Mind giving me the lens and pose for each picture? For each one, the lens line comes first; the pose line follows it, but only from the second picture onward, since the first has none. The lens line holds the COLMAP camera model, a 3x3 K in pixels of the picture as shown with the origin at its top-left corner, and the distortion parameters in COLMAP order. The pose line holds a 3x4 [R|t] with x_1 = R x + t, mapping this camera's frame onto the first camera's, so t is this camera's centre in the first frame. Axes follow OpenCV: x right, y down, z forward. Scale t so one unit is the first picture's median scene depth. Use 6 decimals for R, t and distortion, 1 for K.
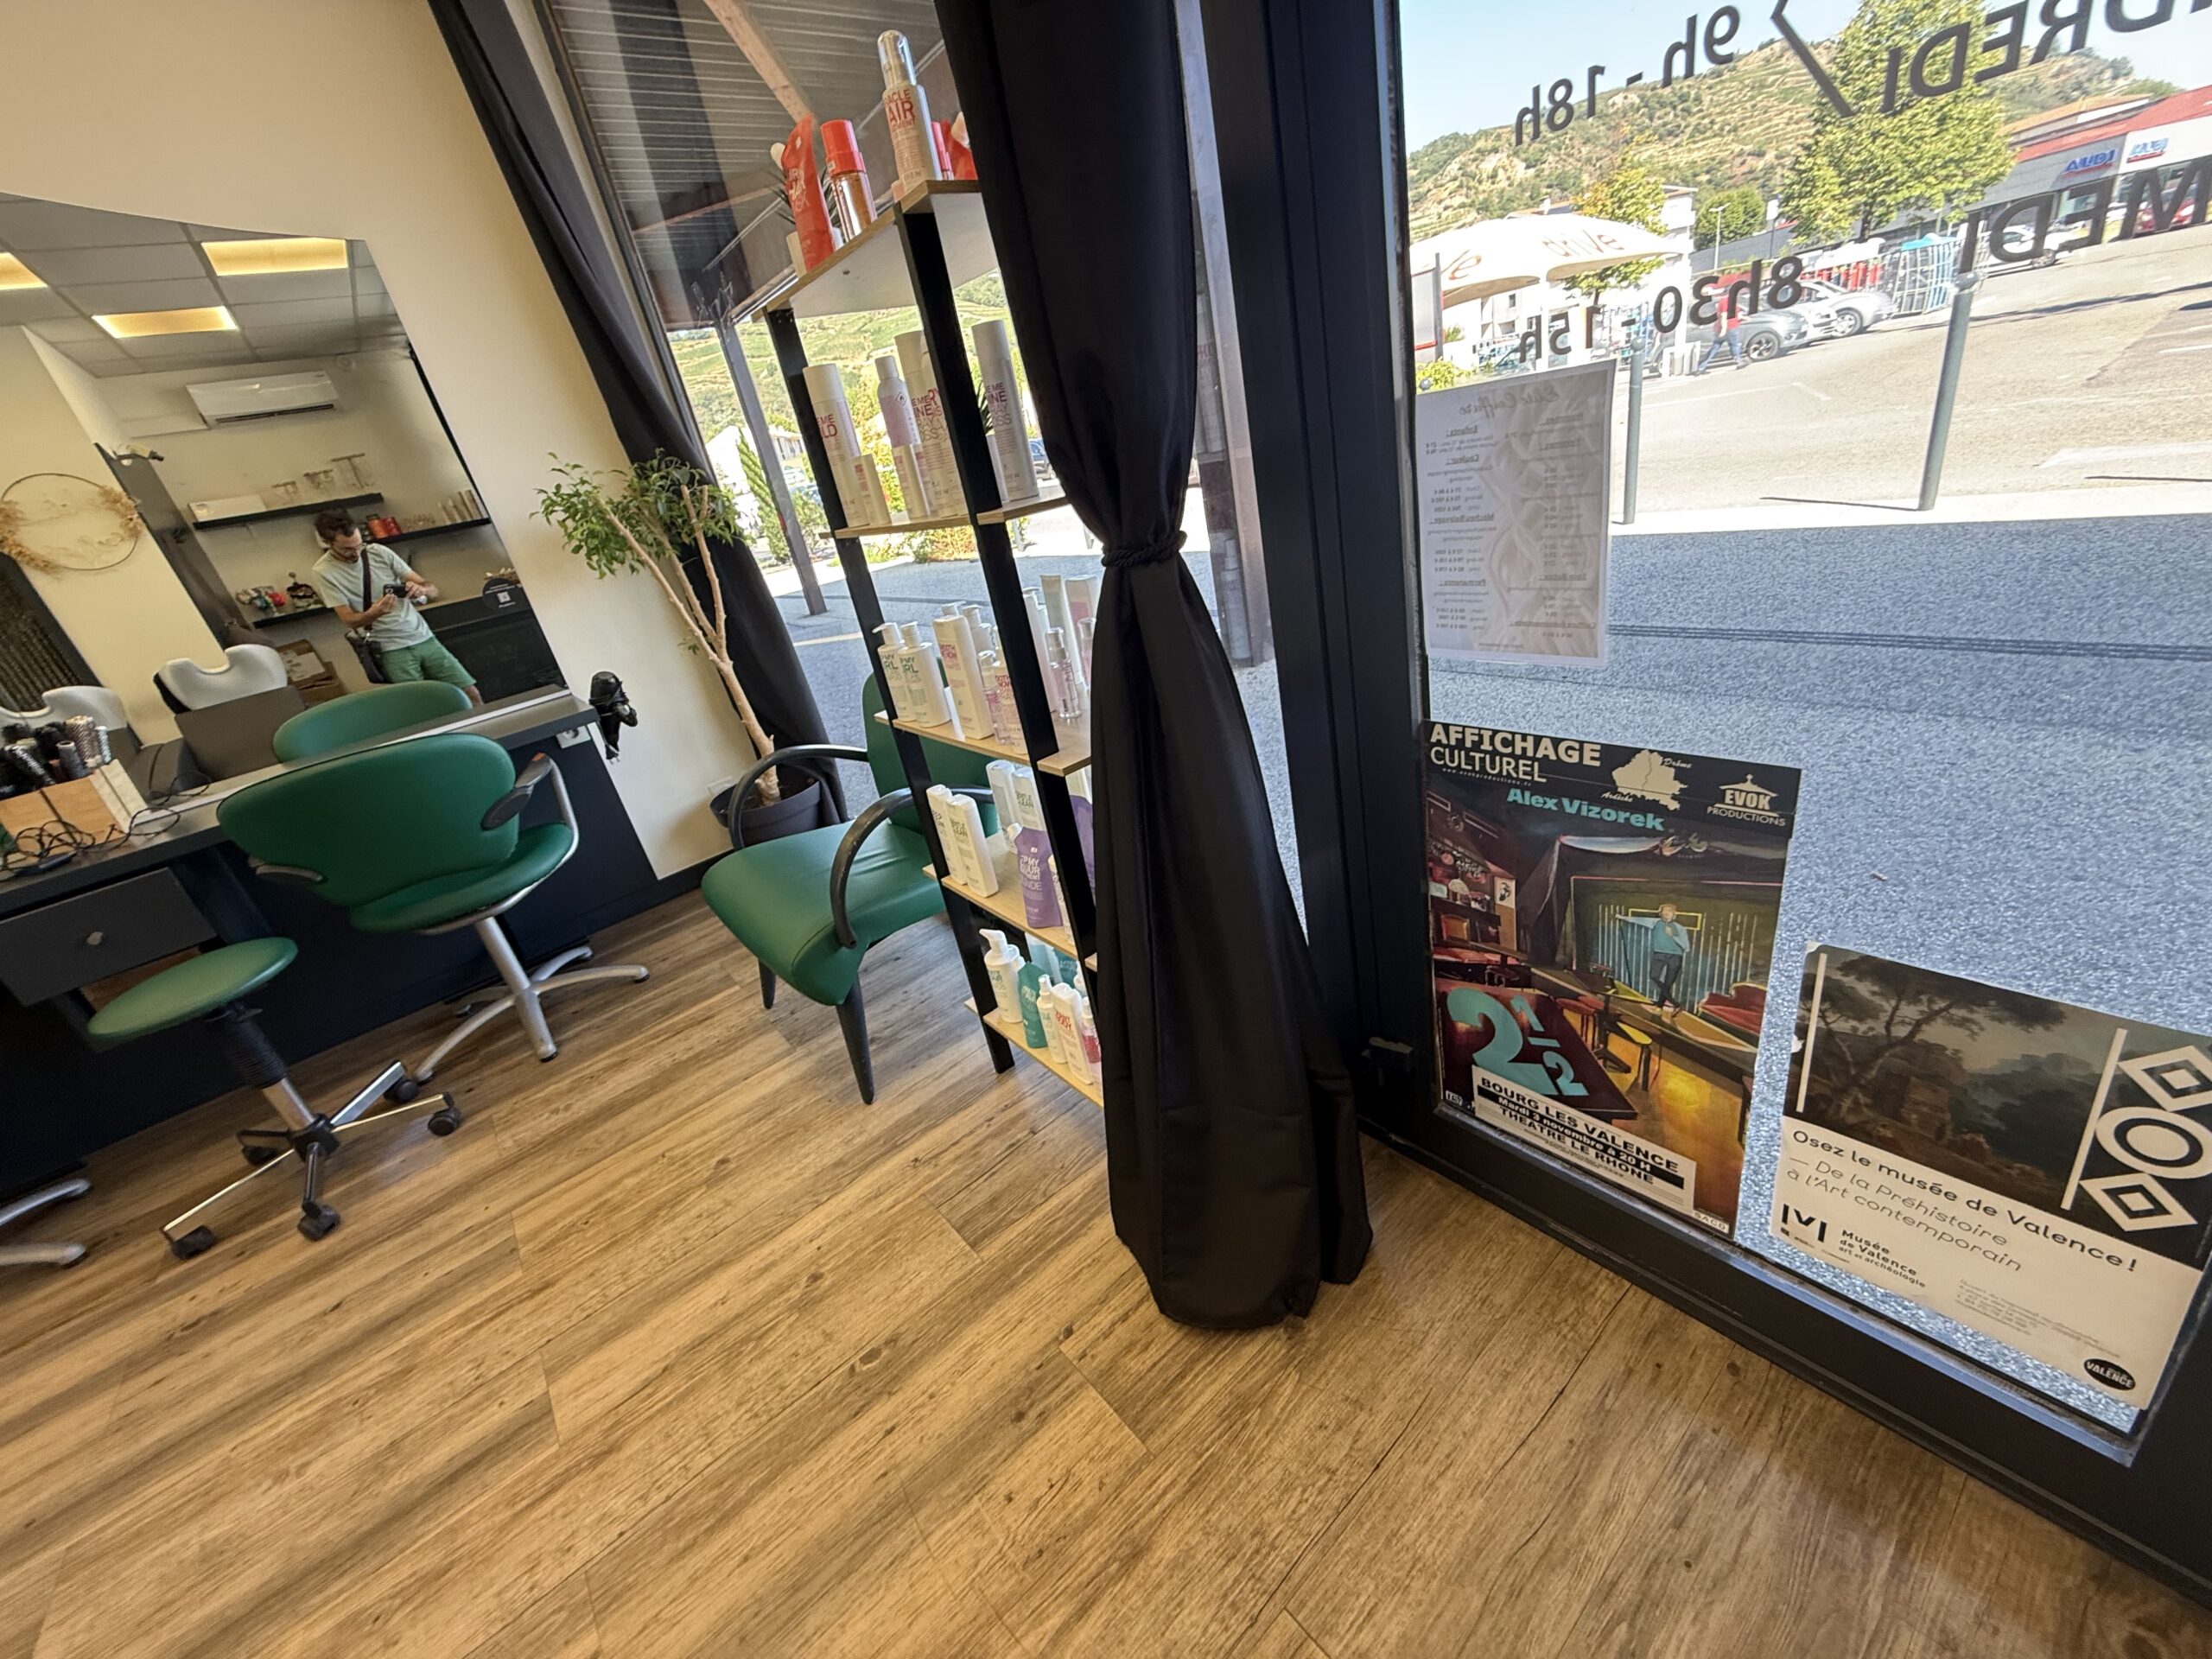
lens RADIAL K [[880.0, 0, 1099.6], [0, 880.0, 827.2], [0, 0, 1]] dist [-0.001486, 0.000849]
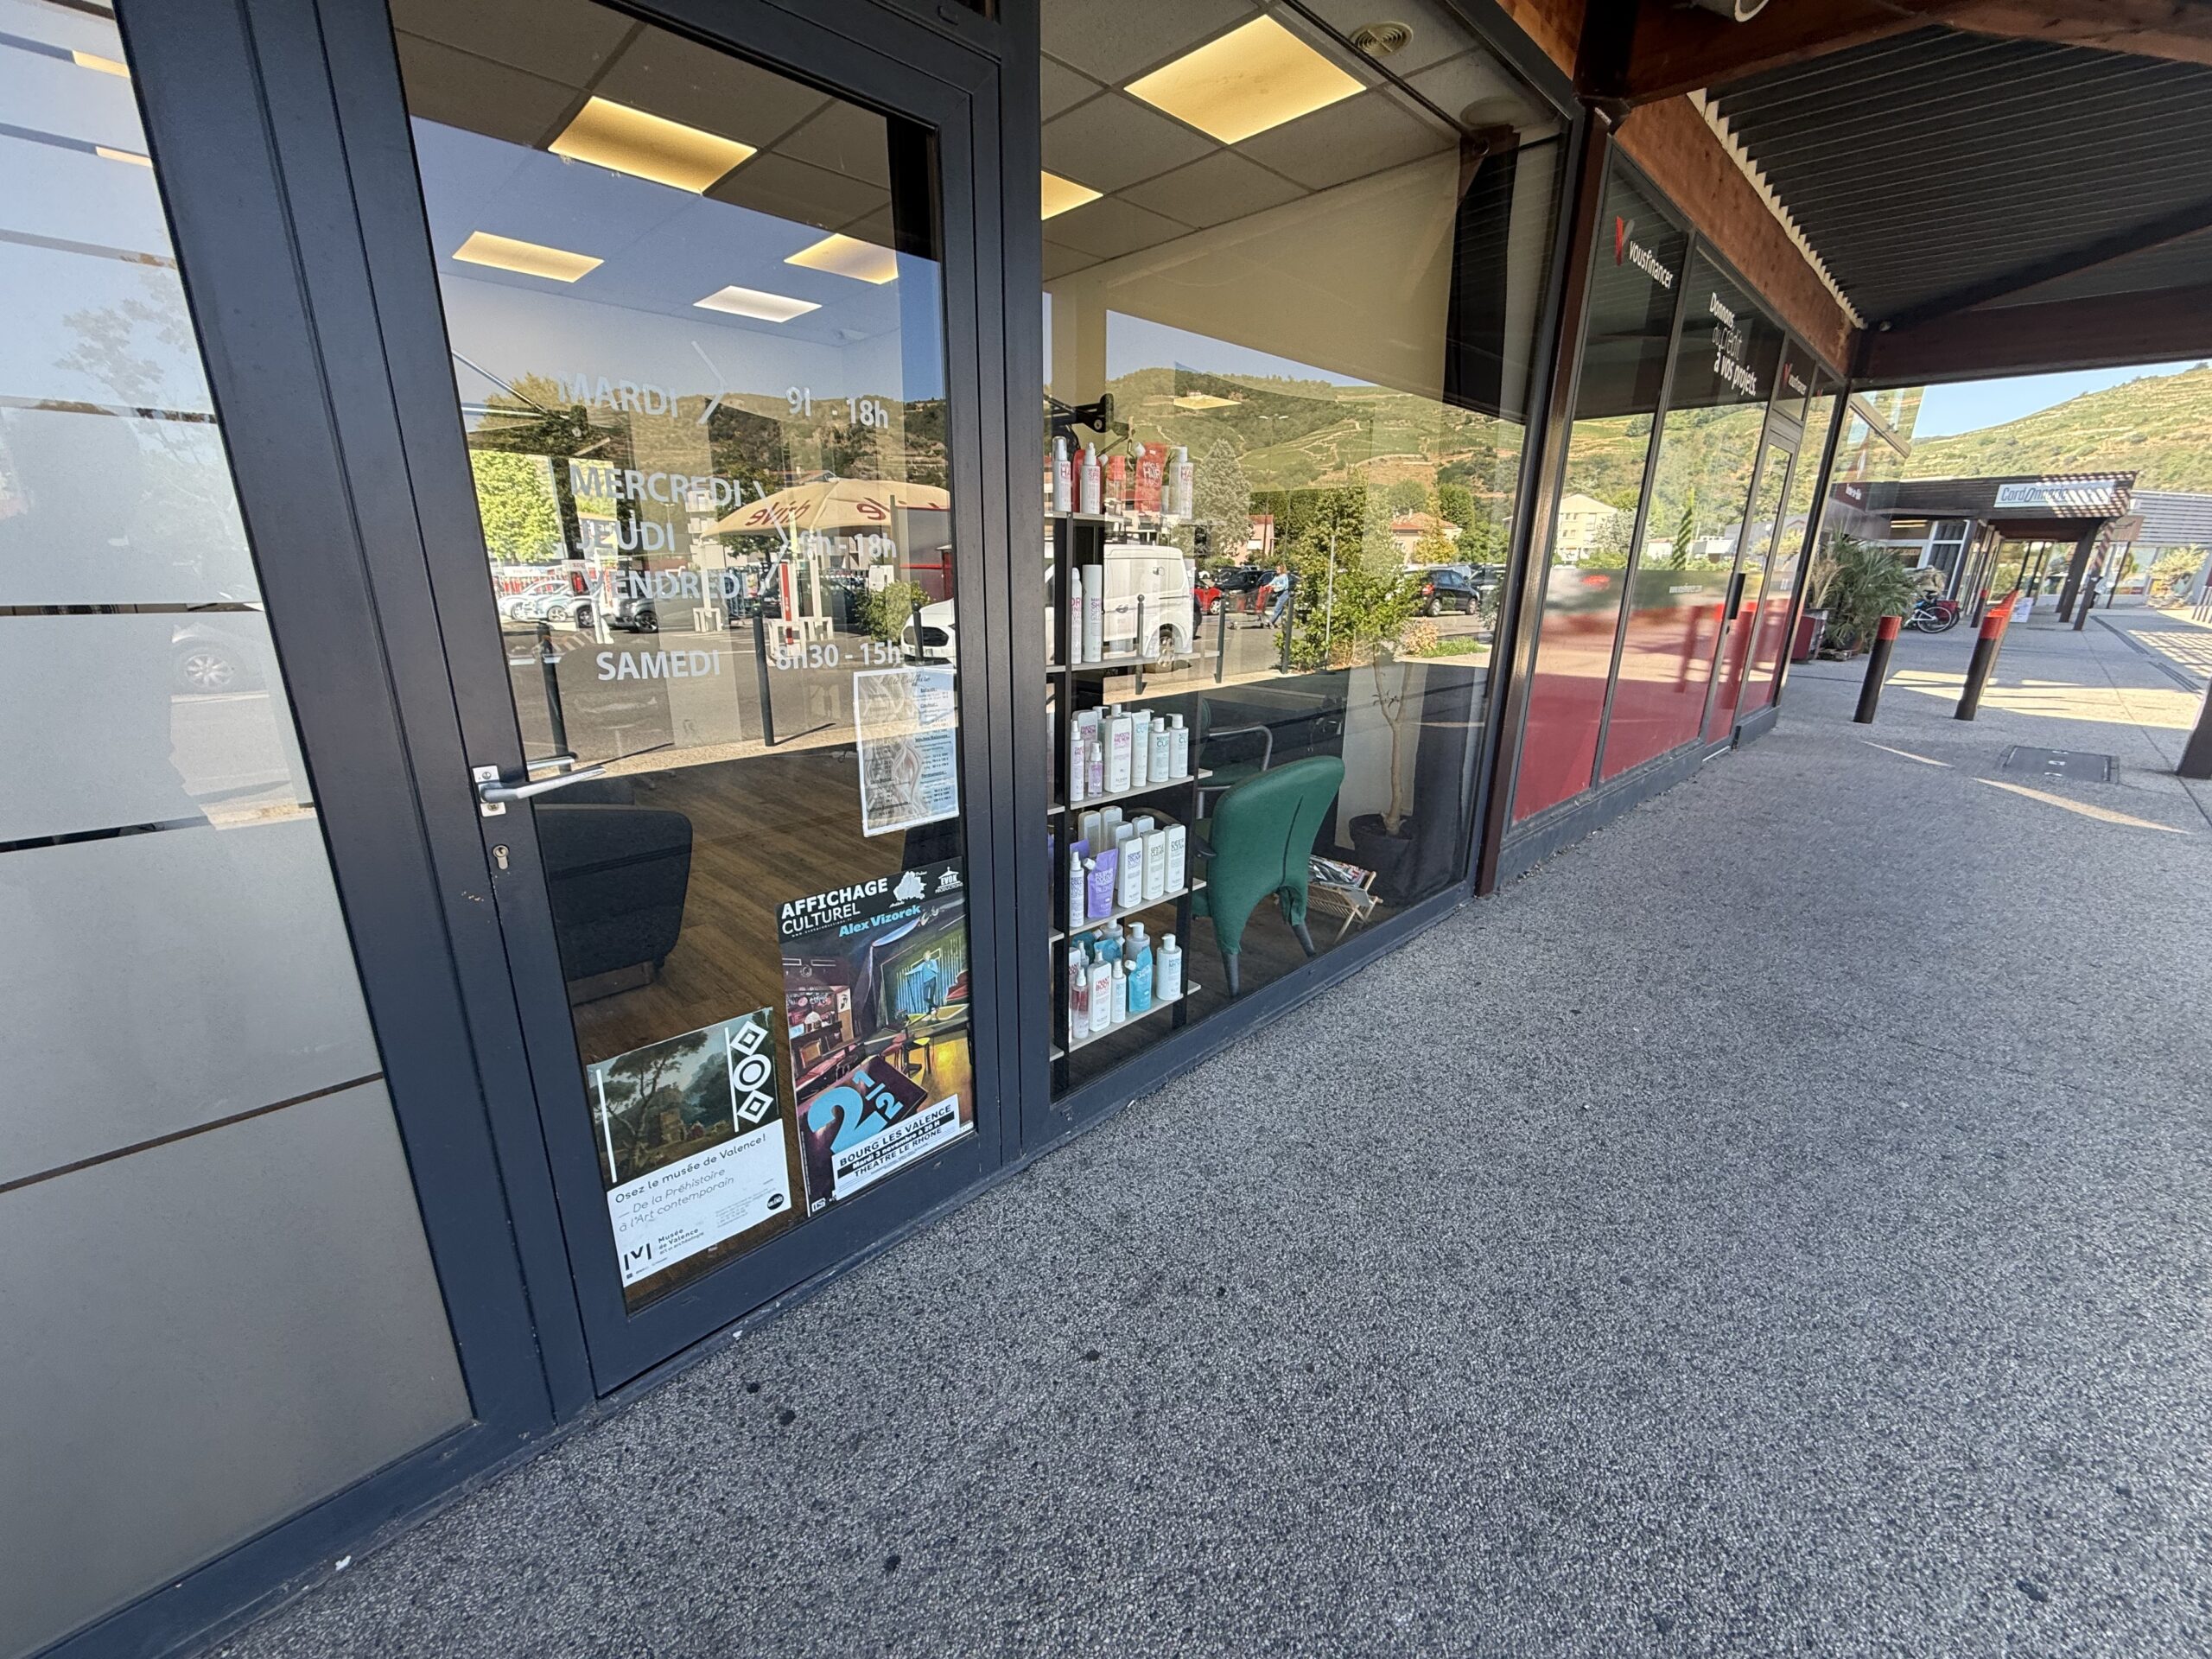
lens RADIAL K [[880.0, 0, 1094.1], [0, 880.0, 831.0], [0, 0, 1]] dist [-0.001486, 0.000849]
pose [[-0.088047, -0.107420, 0.990307, -1.010443], [0.406147, 0.903906, 0.134158, -0.213148], [-0.909556, 0.414022, -0.035958, 0.581450]]
